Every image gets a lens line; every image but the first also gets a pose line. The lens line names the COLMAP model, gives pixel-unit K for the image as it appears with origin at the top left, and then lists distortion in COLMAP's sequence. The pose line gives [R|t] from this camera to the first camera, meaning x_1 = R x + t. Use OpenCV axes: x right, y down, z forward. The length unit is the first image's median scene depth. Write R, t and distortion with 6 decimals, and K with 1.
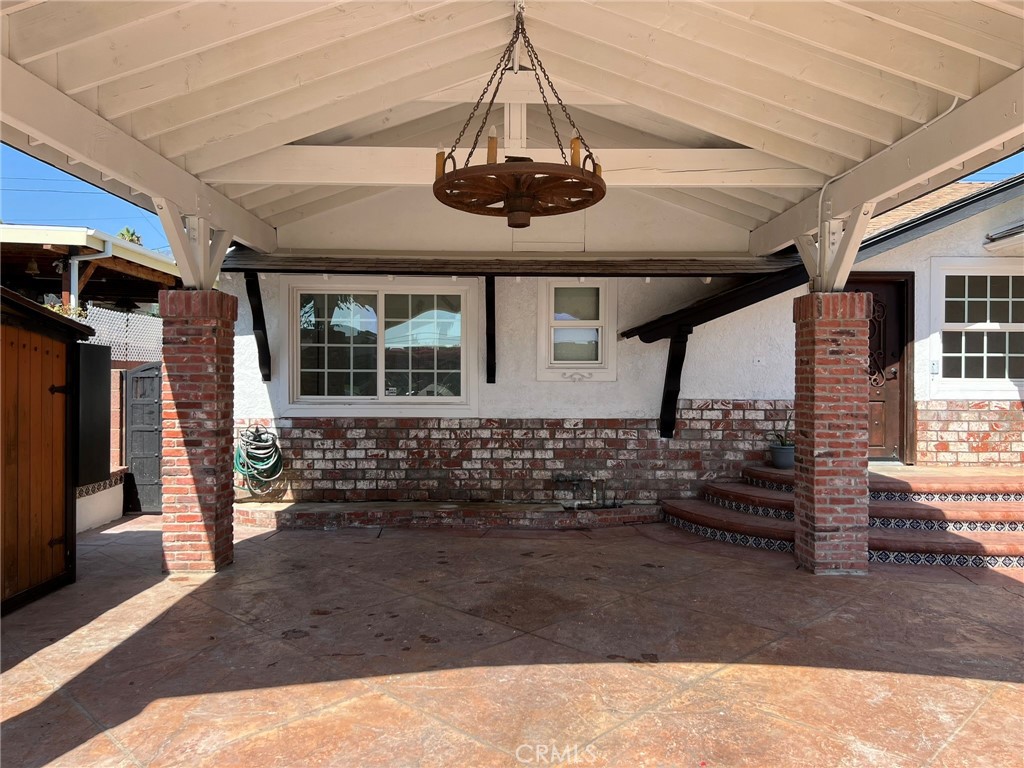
lens RADIAL K [[766.4, 0, 501.7], [0, 766.4, 385.2], [0, 0, 1]] dist [0.053999, -0.025782]
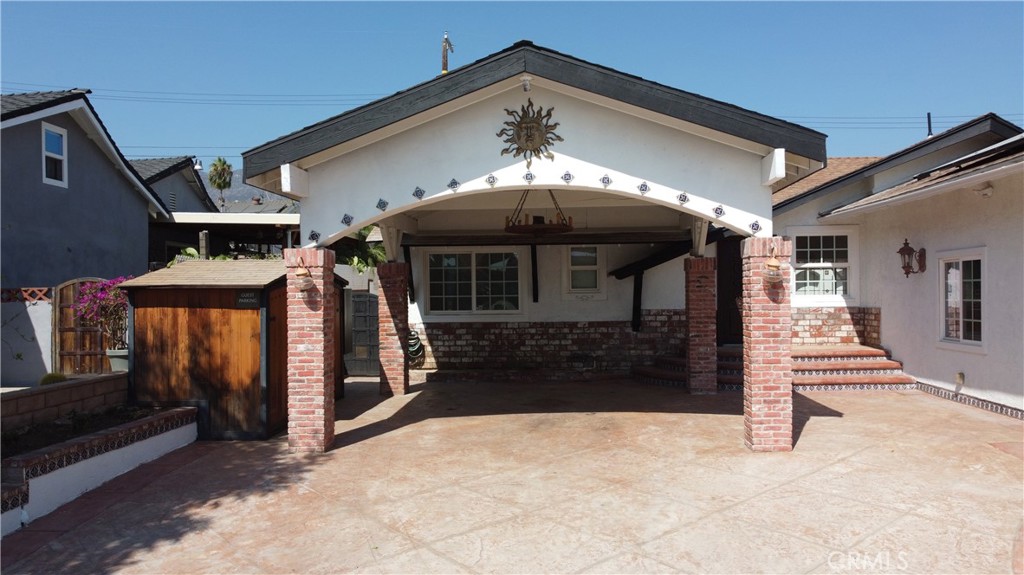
lens RADIAL K [[776.3, 0, 501.7], [0, 776.3, 289.9], [0, 0, 1]] dist [-0.005436, -0.008056]
pose [[0.996511, -0.016785, -0.081762, 0.055765], [0.016260, 0.999843, -0.007086, -0.019828], [0.081868, 0.005732, 0.996627, -0.807901]]
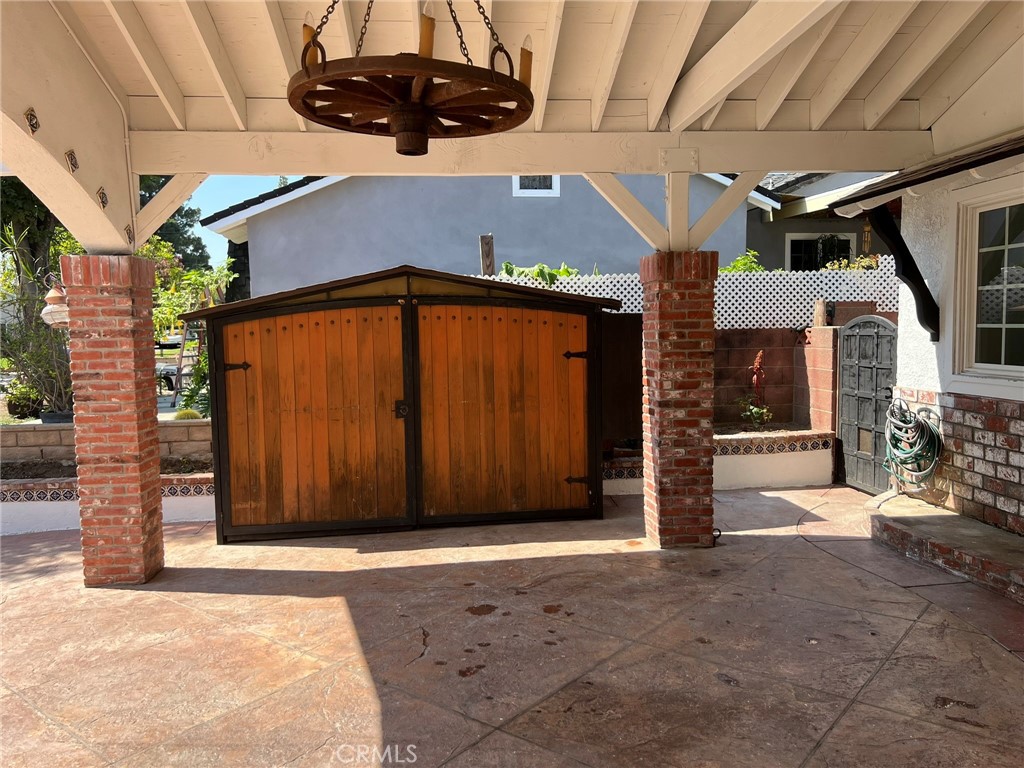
lens RADIAL K [[766.4, 0, 510.6], [0, 766.4, 377.5], [0, 0, 1]] dist [0.053999, -0.025782]
pose [[0.092877, 0.062466, -0.993716, 0.398805], [0.015120, 0.997827, 0.064138, -0.024758], [0.995563, -0.020982, 0.091730, 0.529080]]
